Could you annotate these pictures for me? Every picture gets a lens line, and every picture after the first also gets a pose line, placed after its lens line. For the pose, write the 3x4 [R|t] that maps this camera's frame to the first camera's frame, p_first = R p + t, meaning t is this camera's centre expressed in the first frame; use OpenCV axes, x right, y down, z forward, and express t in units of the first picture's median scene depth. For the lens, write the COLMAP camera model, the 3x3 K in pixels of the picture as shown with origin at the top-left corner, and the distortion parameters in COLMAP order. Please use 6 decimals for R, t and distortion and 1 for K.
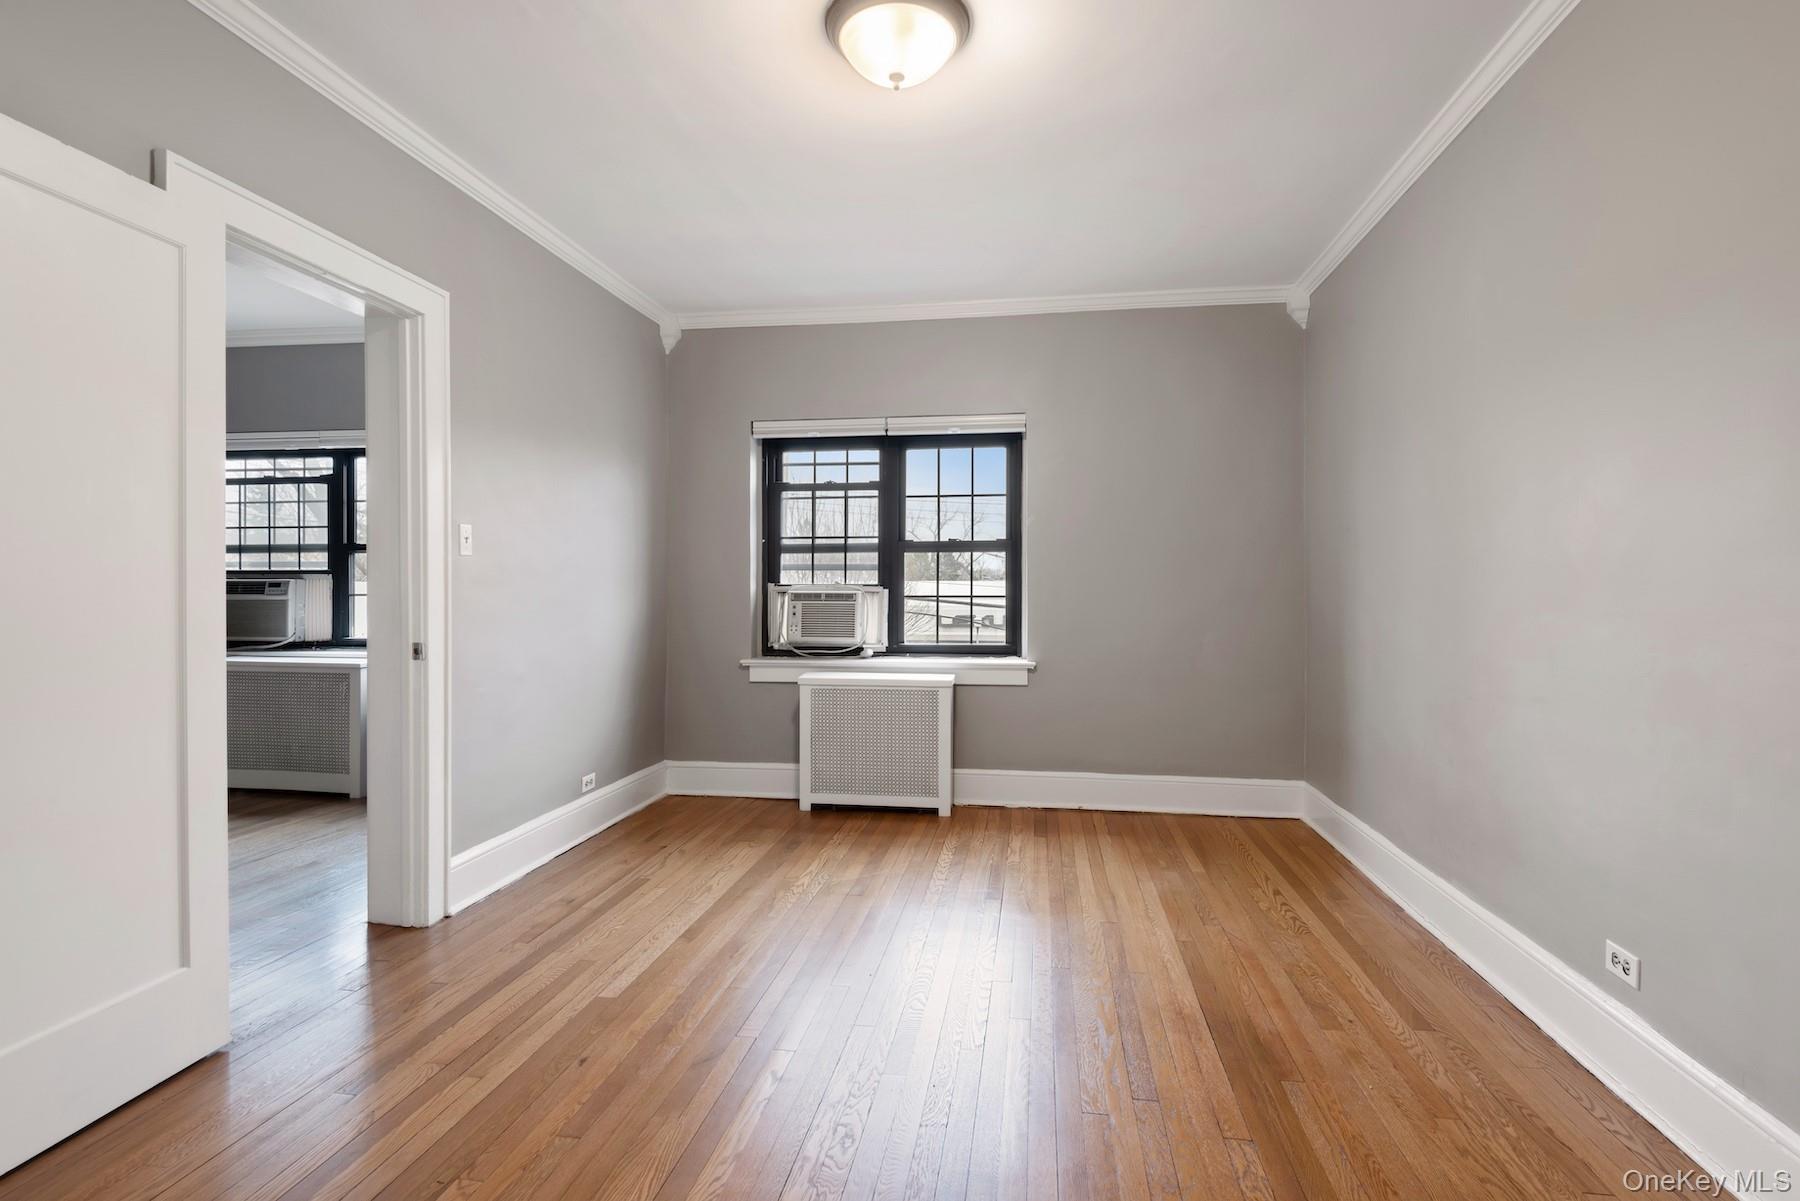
lens RADIAL K [[875.5, 0, 900.0], [0, 875.5, 600.5], [0, 0, 1]] dist [0.001834, 0.000339]
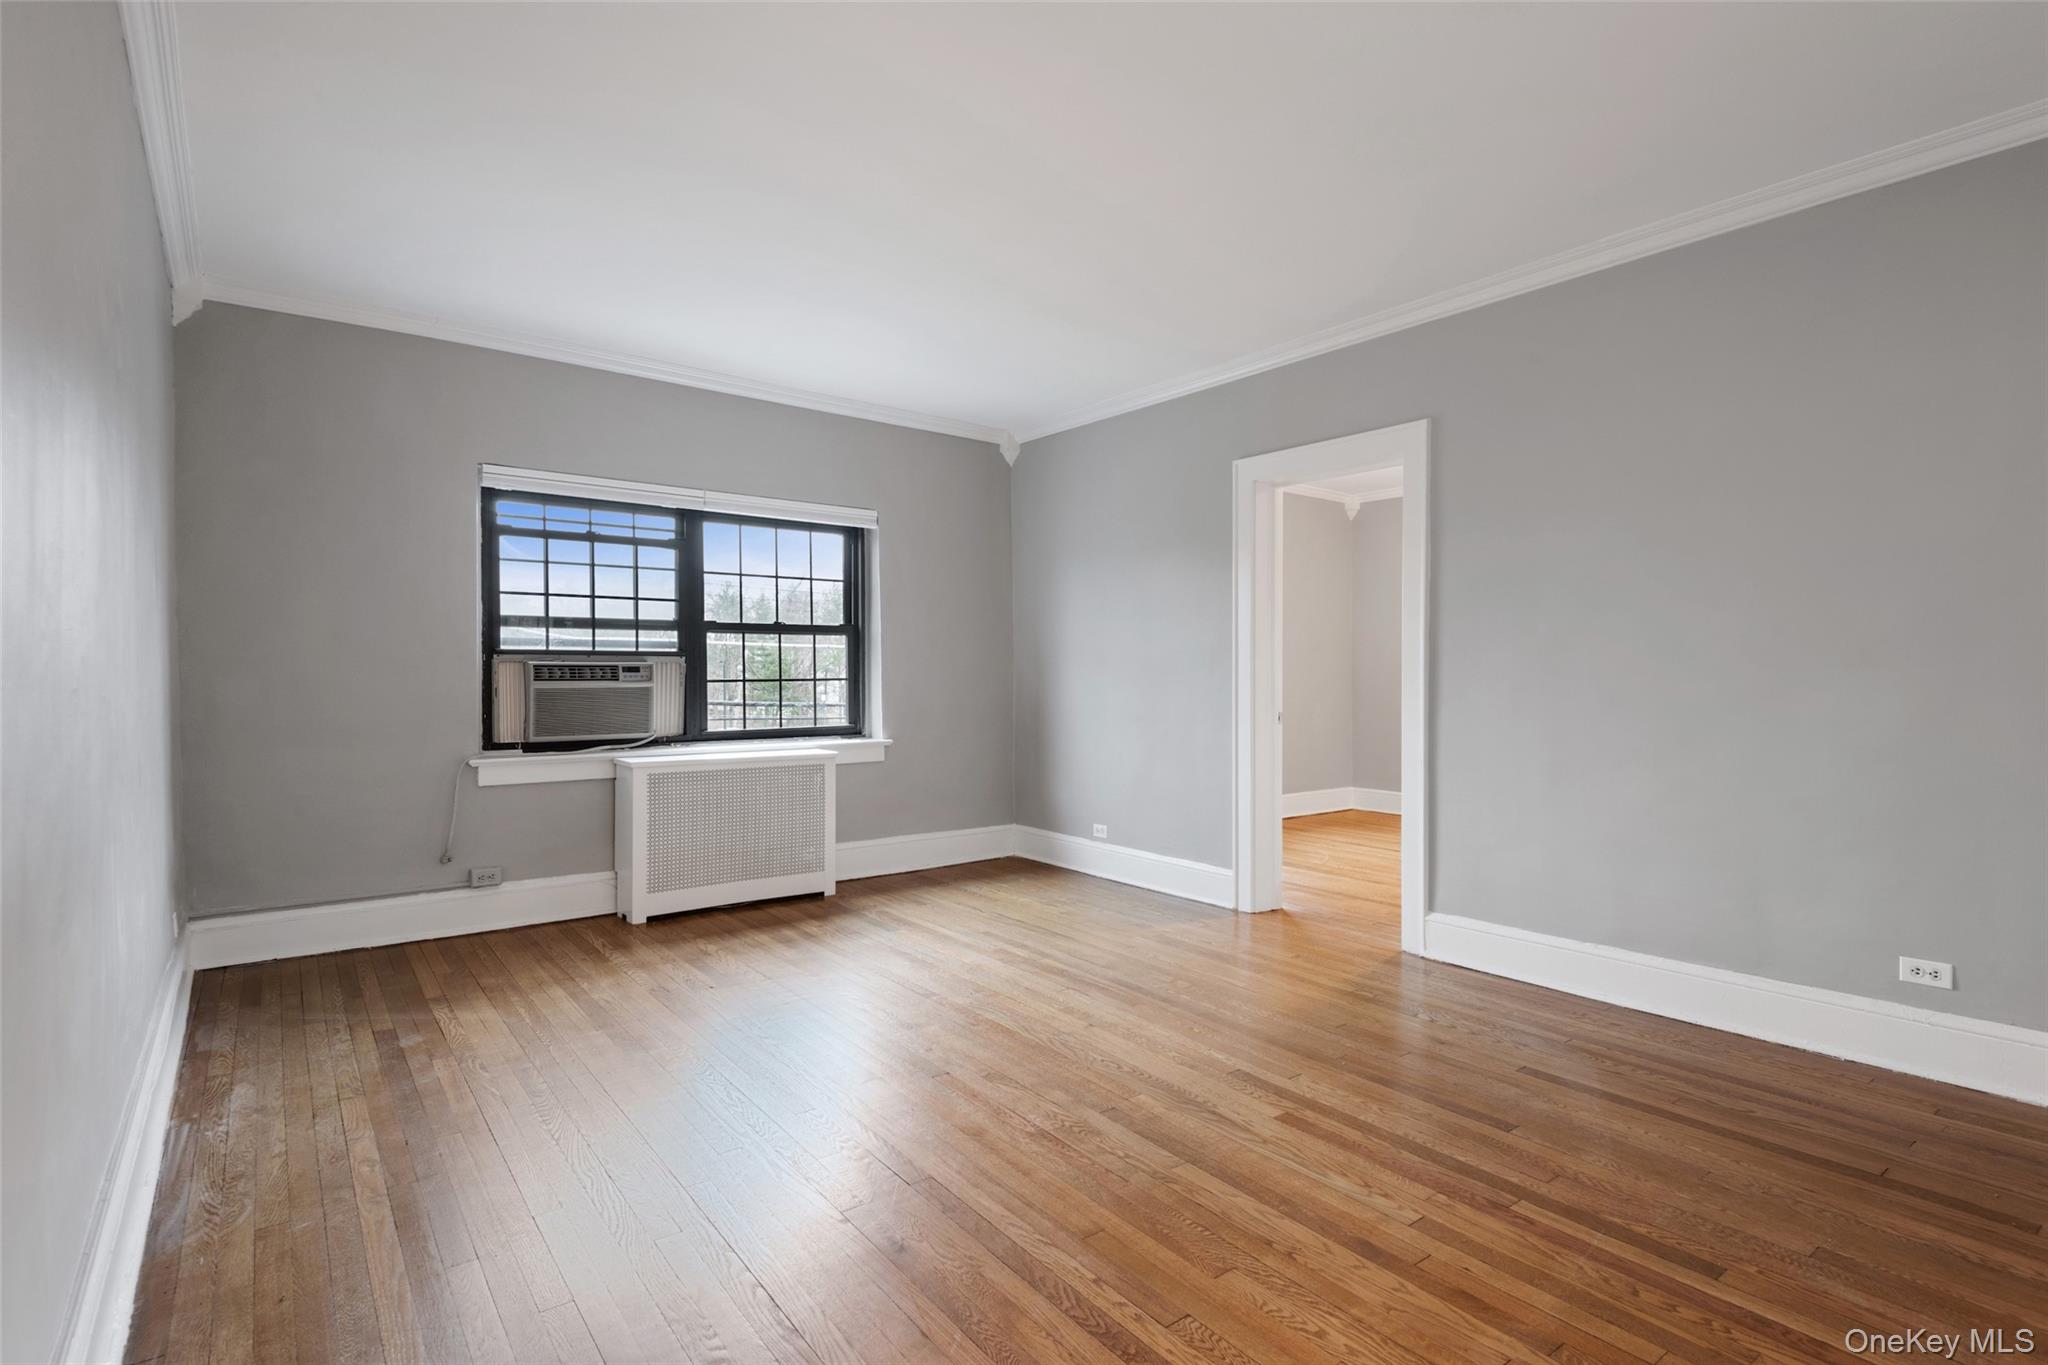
lens RADIAL K [[946.9, 0, 1024.0], [0, 946.9, 682.5], [0, 0, 1]] dist [-0.000827, -0.000066]
pose [[0.671071, -0.007163, 0.741359, -1.086372], [0.005495, 0.999974, 0.004689, -0.007437], [-0.741373, 0.000927, 0.671092, 0.135276]]
